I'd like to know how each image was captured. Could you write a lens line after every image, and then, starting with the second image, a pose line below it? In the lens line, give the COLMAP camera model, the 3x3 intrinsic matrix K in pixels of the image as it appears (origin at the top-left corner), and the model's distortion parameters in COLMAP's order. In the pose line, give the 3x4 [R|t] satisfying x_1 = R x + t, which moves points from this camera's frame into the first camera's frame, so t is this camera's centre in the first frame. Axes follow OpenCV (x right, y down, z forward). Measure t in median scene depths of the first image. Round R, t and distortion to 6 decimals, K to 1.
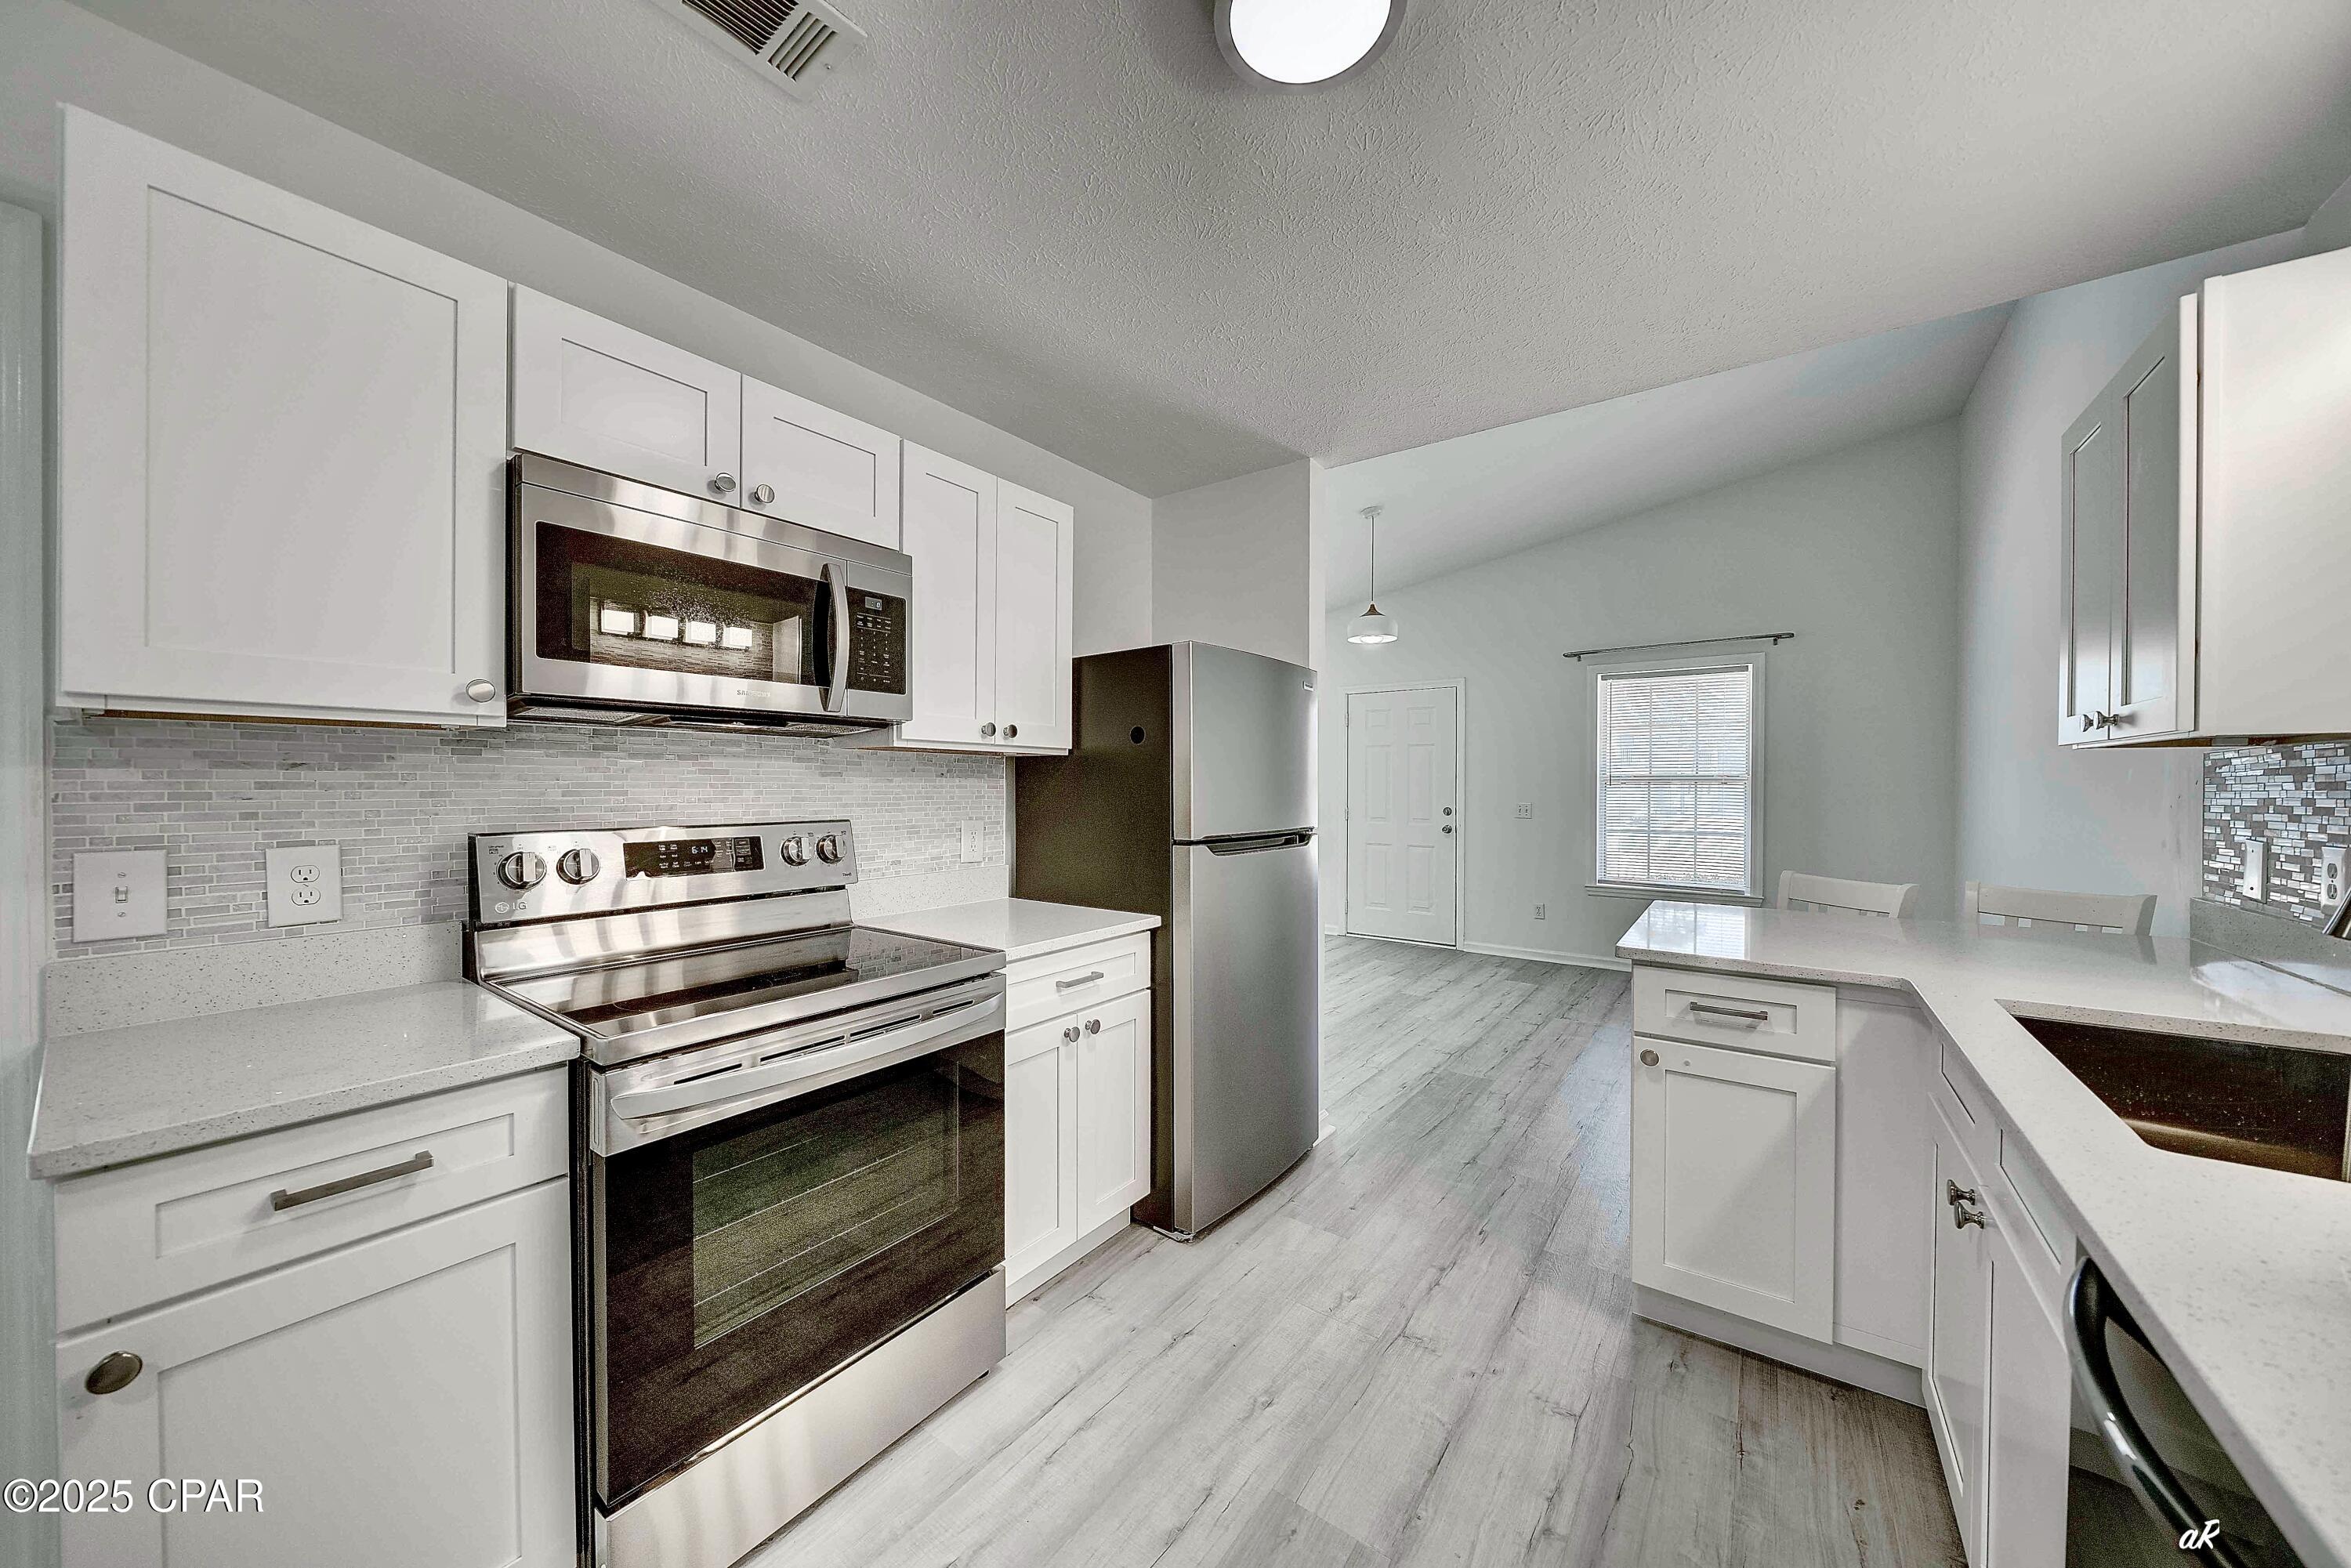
lens RADIAL K [[799.7, 0, 1175.5], [0, 799.7, 784.0], [0, 0, 1]] dist [-0.000632, -0.000058]
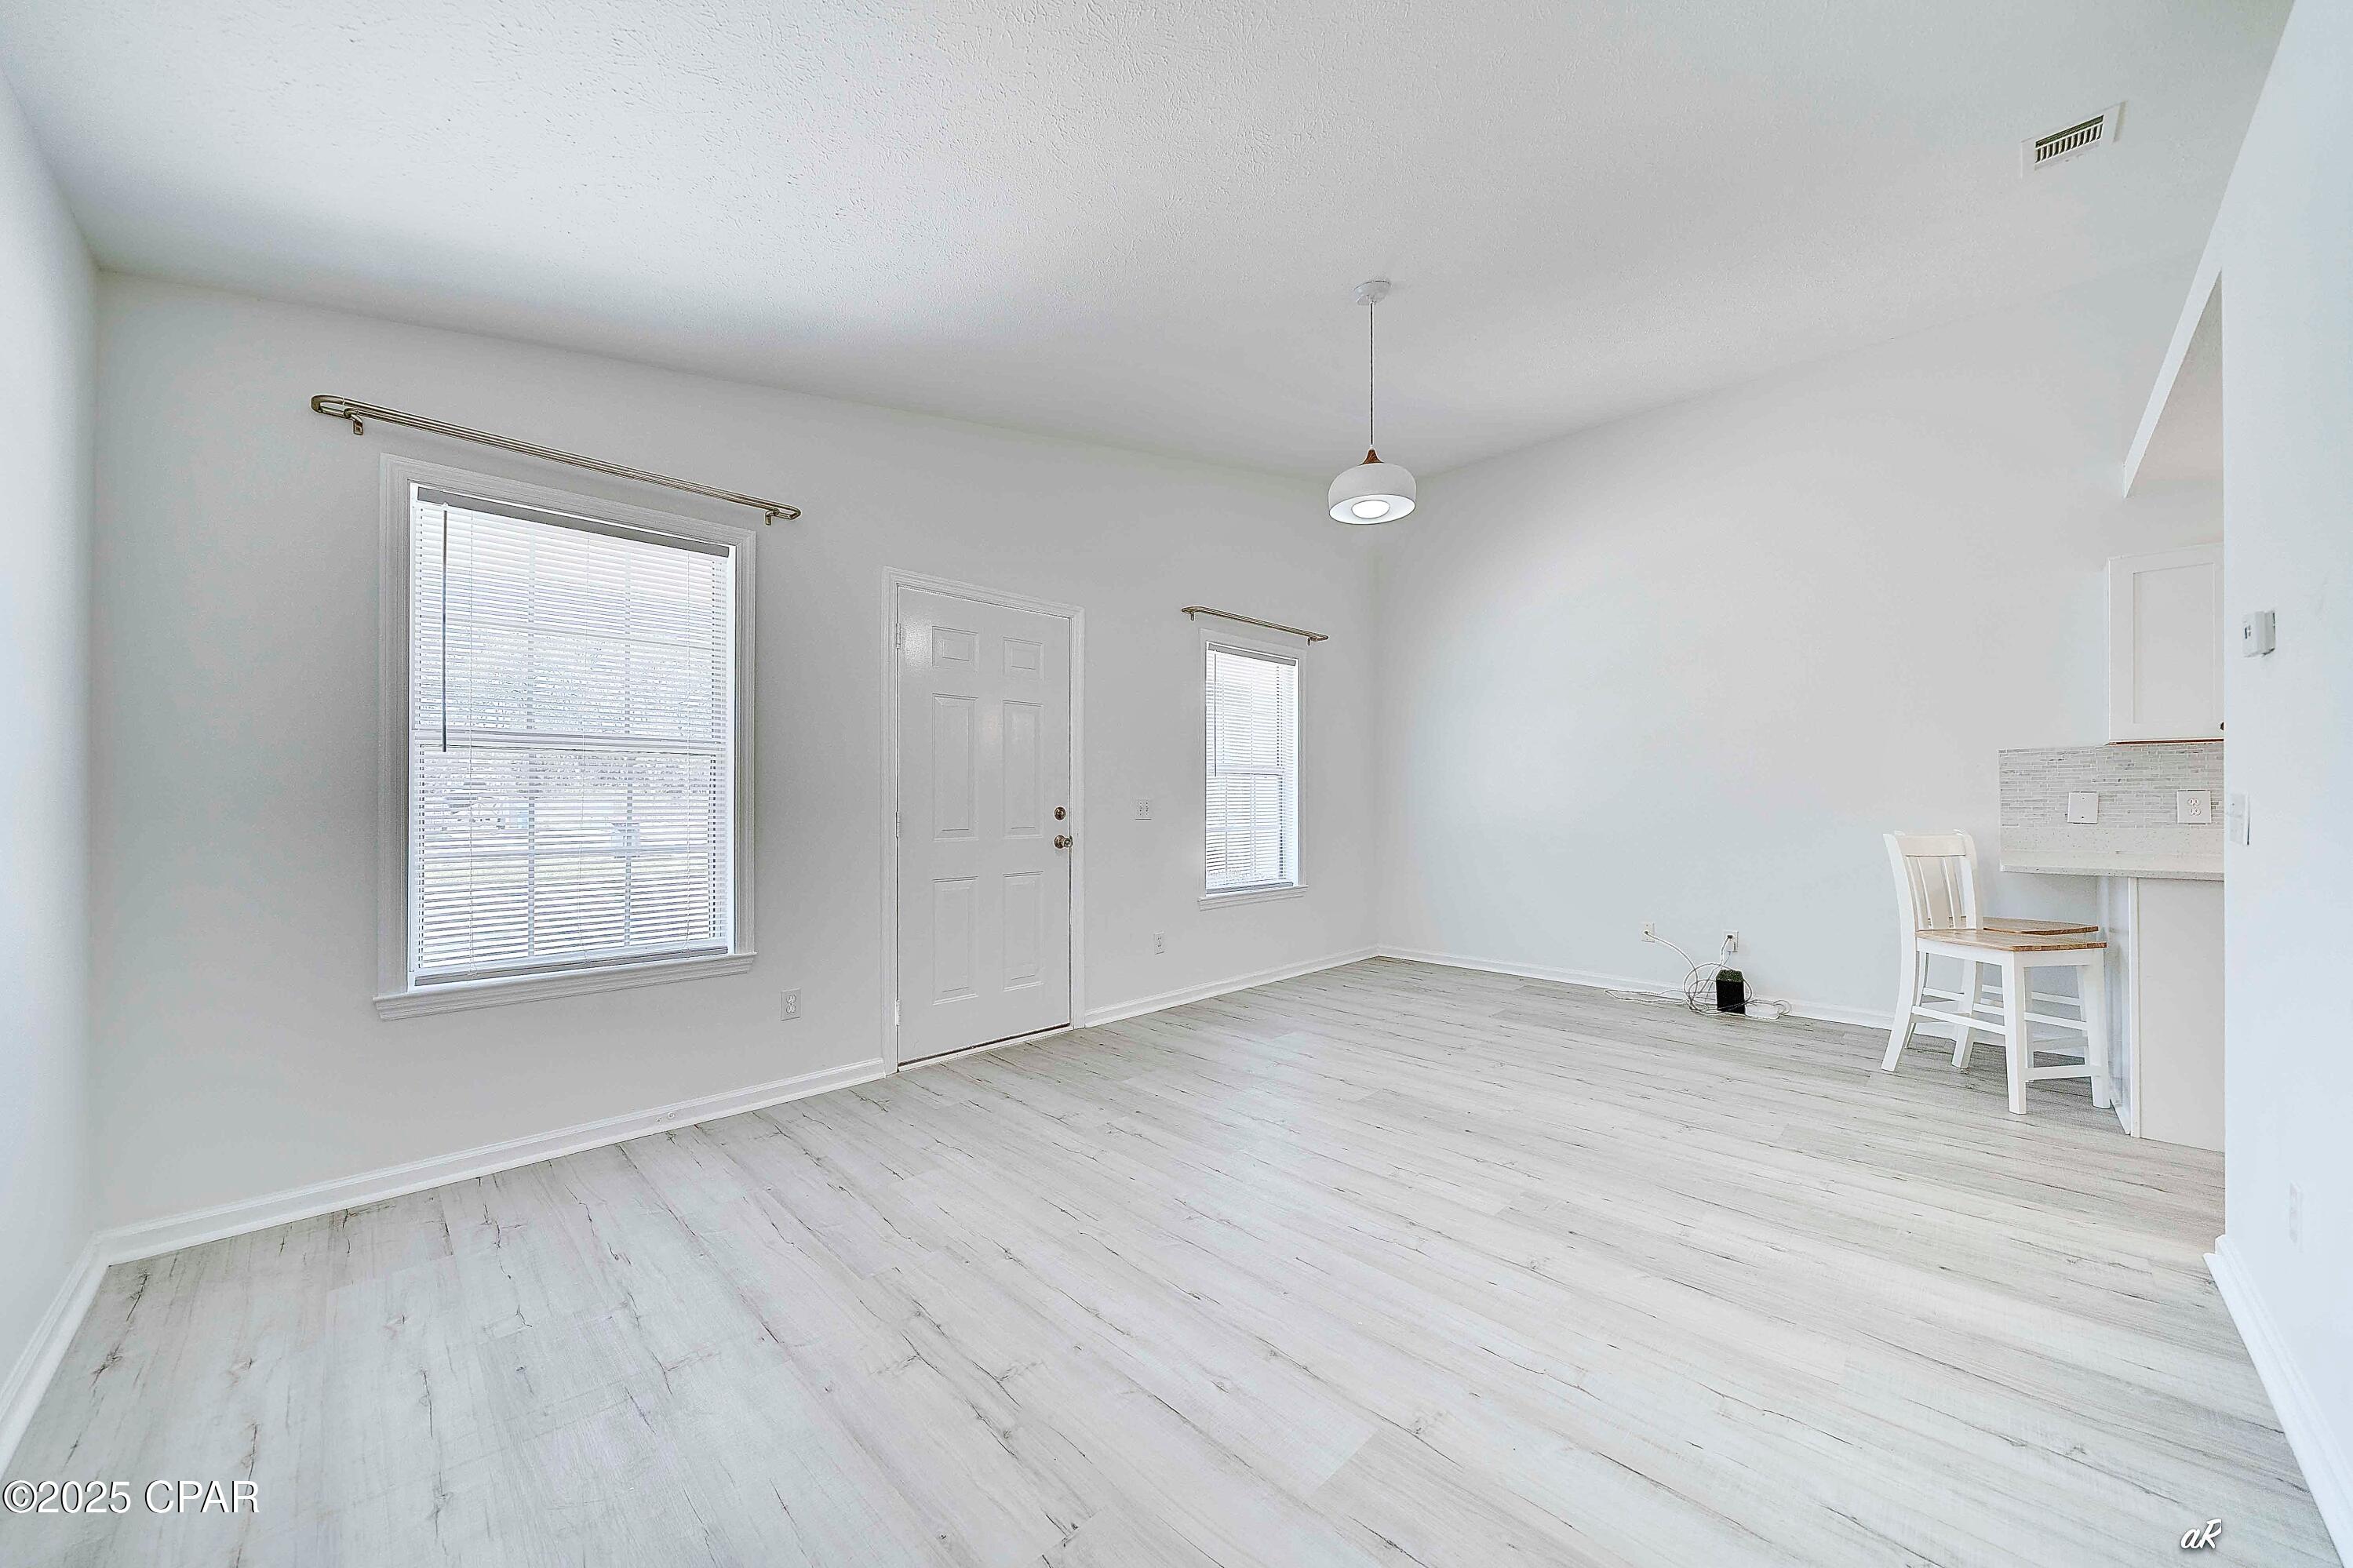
lens RADIAL K [[831.1, 0, 1159.7], [0, 831.1, 795.2], [0, 0, 1]] dist [0.000187, 0.000023]
pose [[0.172196, 0.003215, 0.985057, -0.420177], [0.004228, 0.999983, -0.004003, 0.033352], [-0.985054, 0.004854, 0.172180, 1.172396]]
